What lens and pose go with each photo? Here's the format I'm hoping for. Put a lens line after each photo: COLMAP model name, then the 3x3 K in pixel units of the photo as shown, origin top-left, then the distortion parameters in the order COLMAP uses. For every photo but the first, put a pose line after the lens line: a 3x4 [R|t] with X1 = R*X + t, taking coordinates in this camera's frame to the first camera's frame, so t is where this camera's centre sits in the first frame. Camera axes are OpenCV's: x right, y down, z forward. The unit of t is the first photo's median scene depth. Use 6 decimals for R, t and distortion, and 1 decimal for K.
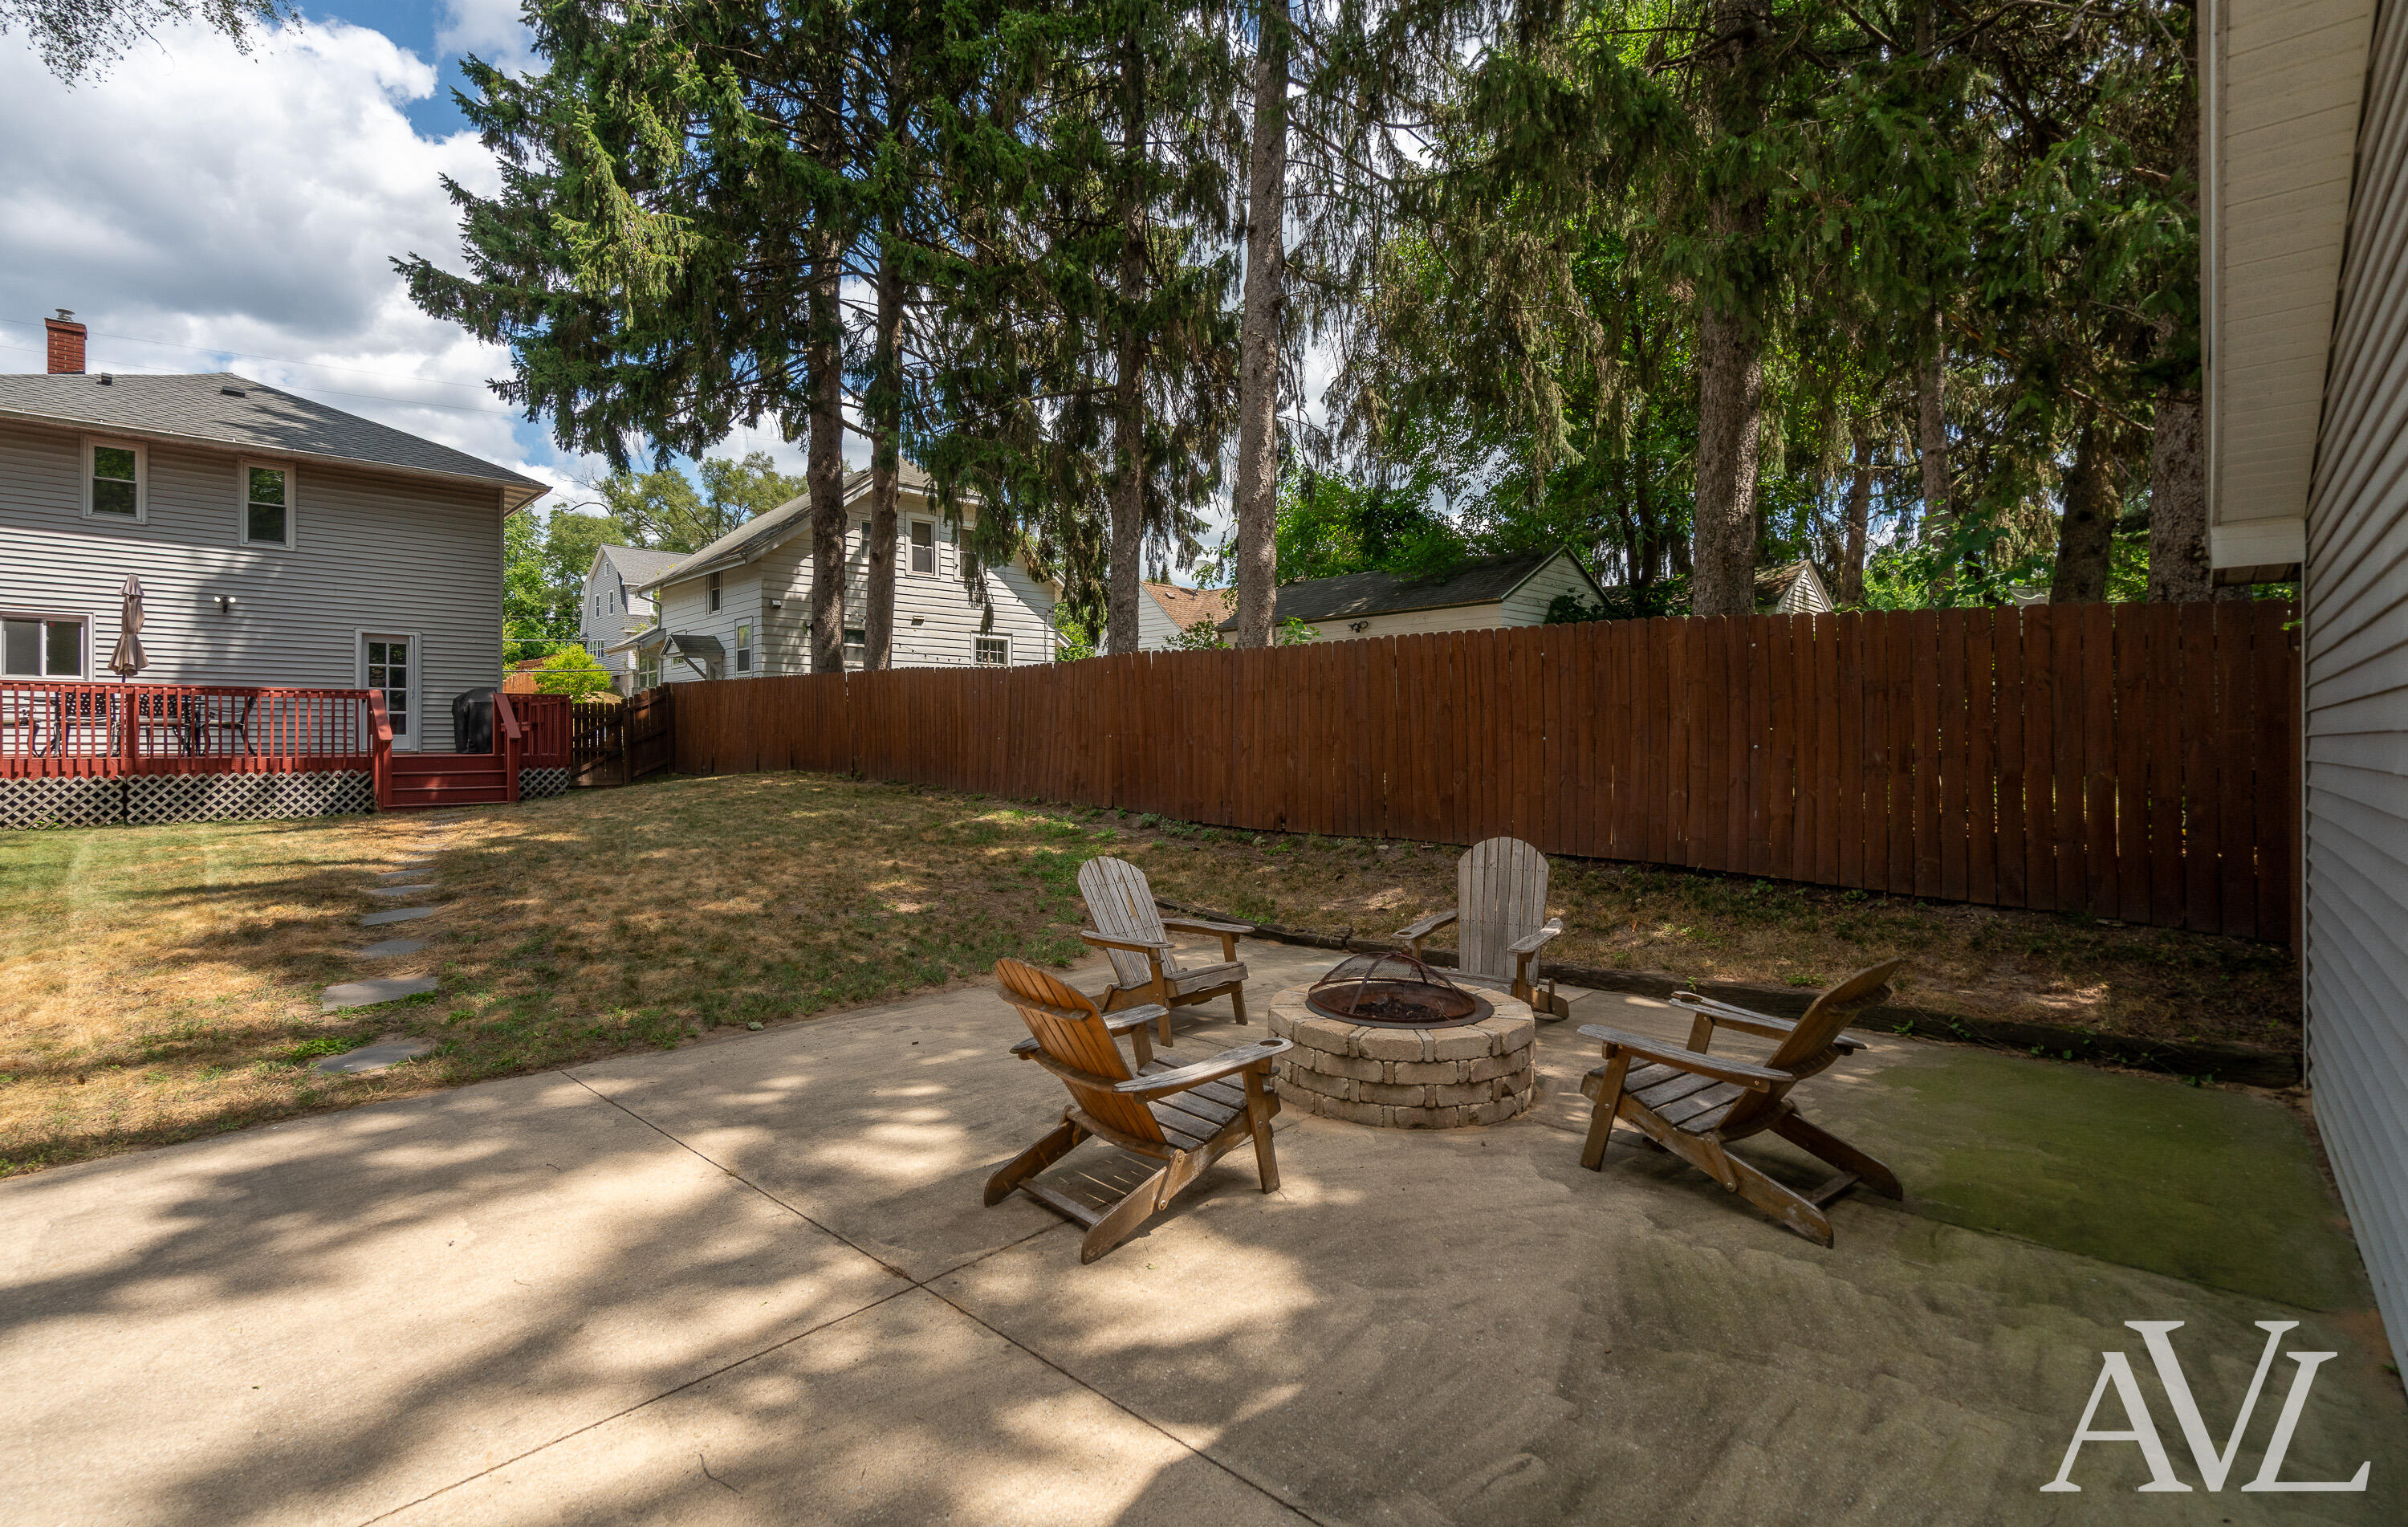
lens RADIAL K [[1049.2, 0, 1159.9], [0, 1049.2, 737.6], [0, 0, 1]] dist [-0.001746, -0.000272]
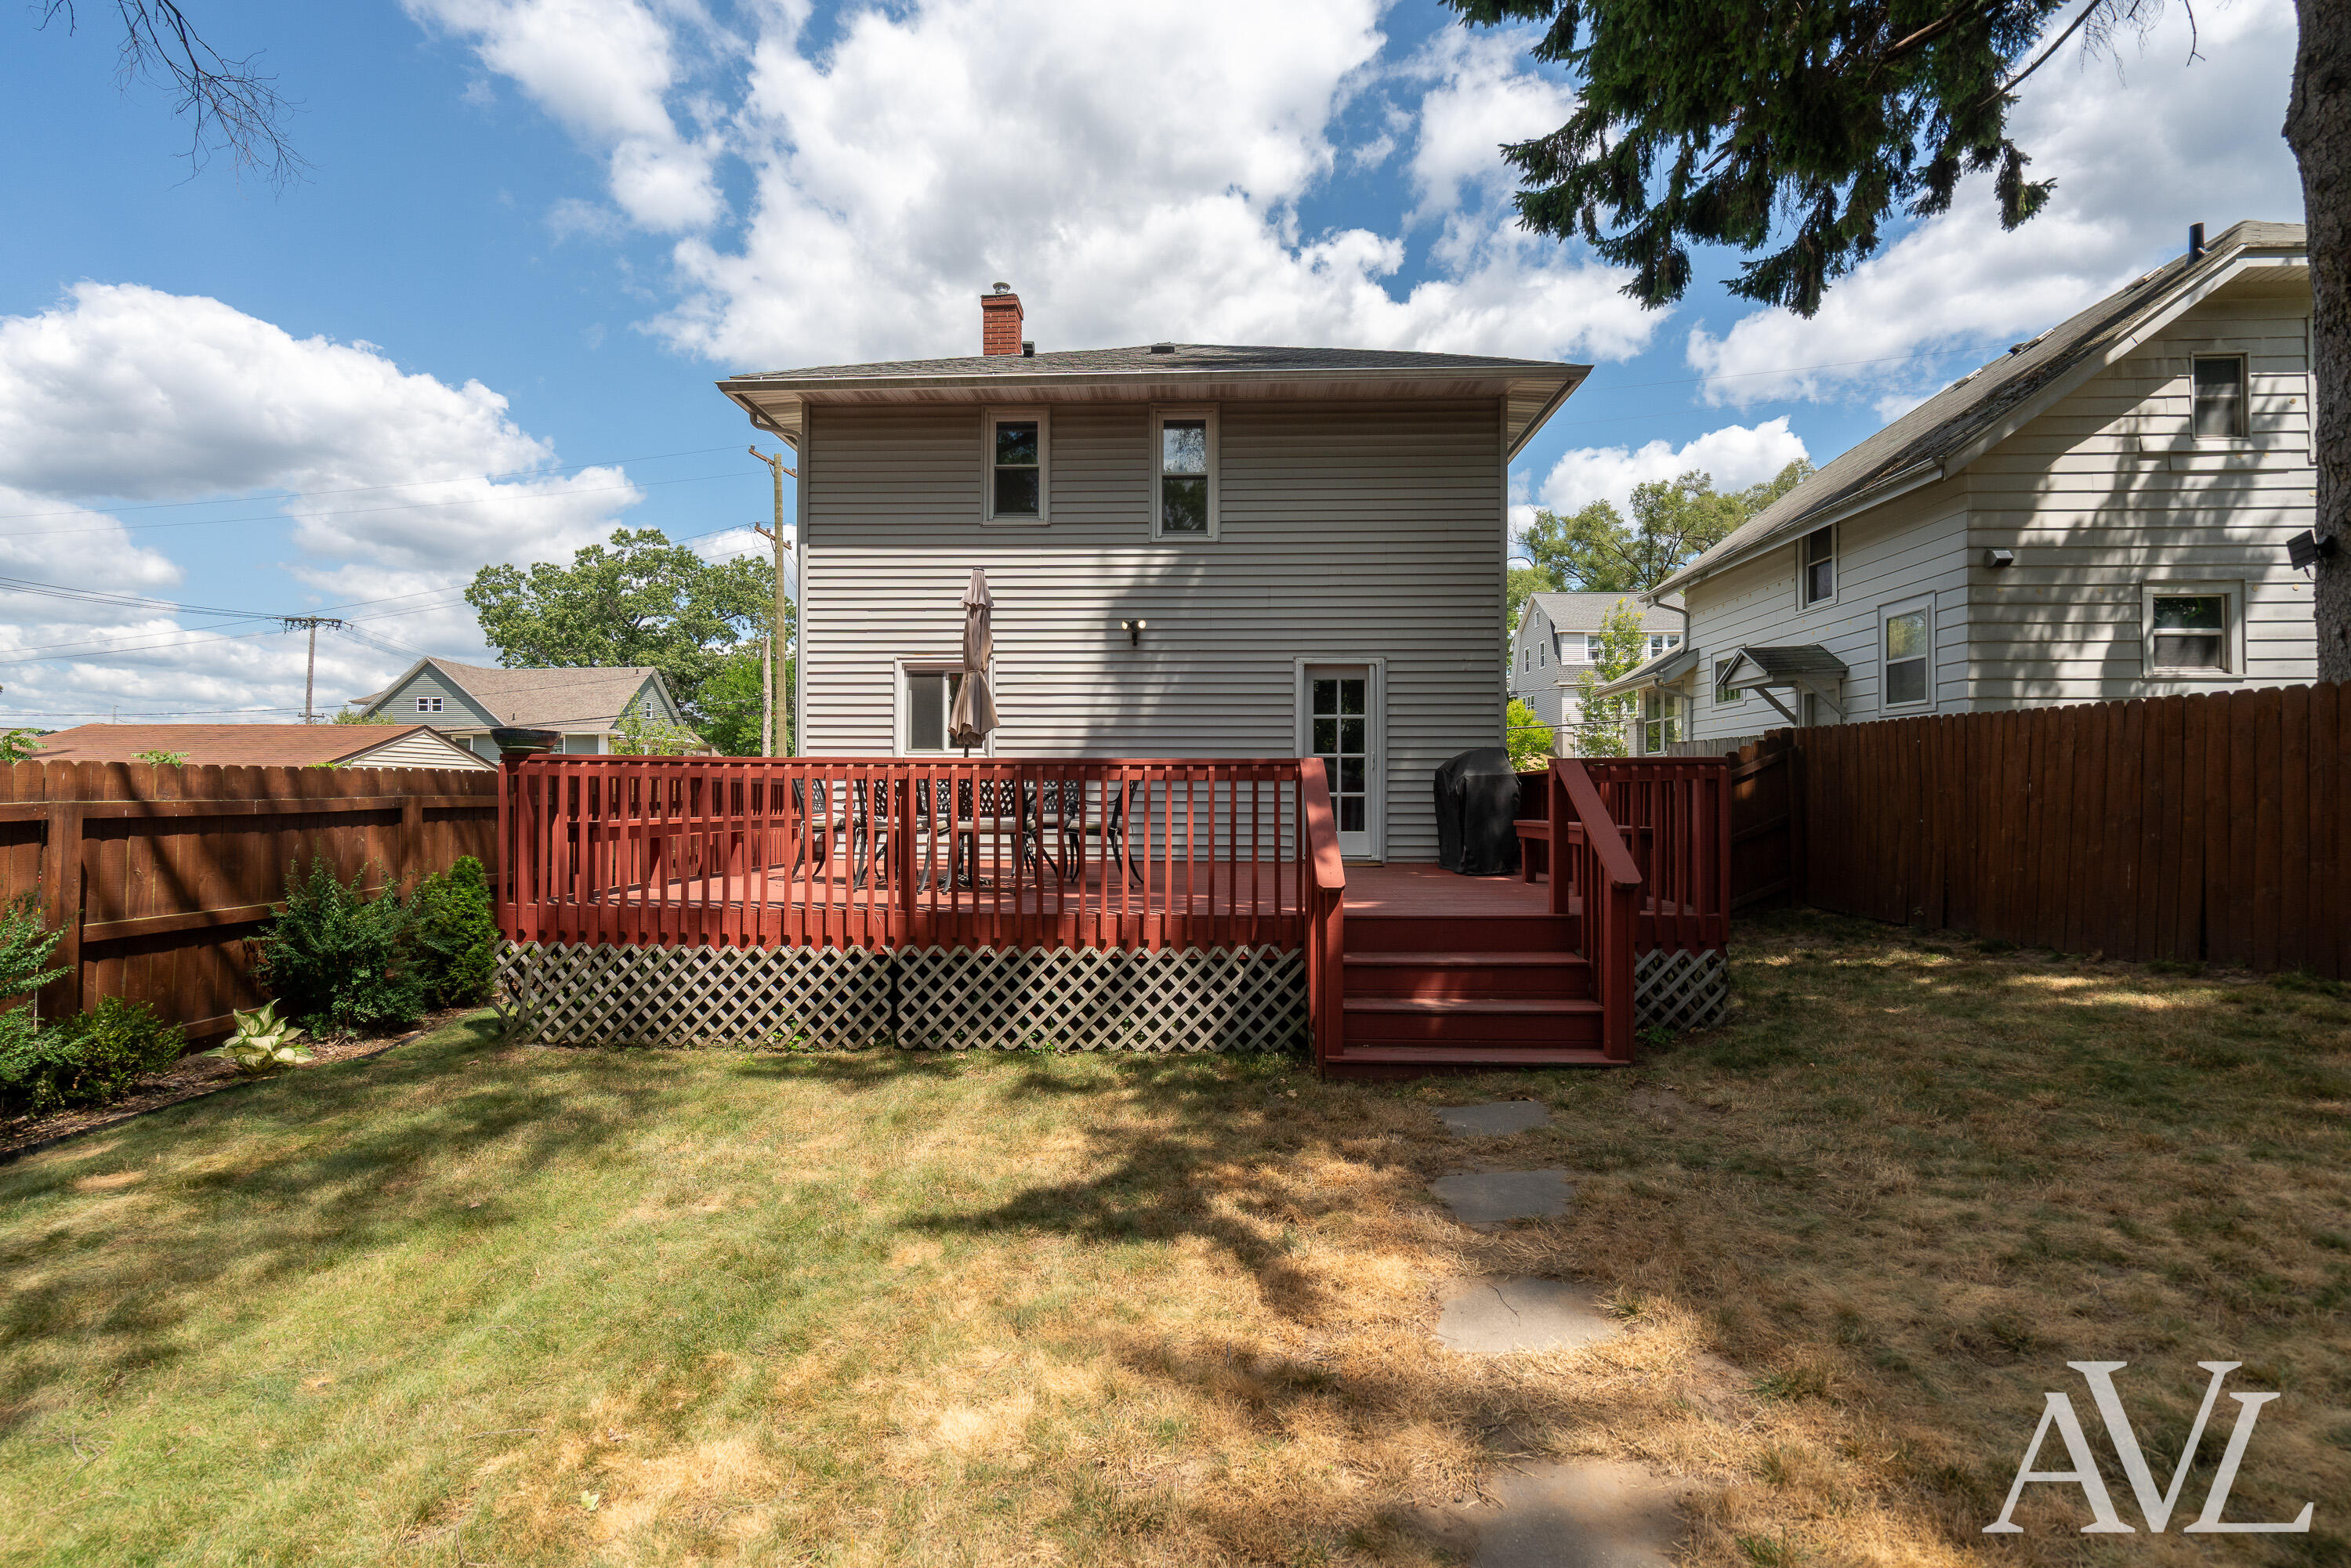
lens RADIAL K [[1080.4, 0, 1142.6], [0, 1080.4, 780.5], [0, 0, 1]] dist [-0.000870, 0.000456]
pose [[0.683105, -0.009406, -0.730260, -0.437736], [-0.001356, 0.999899, -0.014148, -0.027749], [0.730319, 0.010655, 0.683023, 0.598965]]
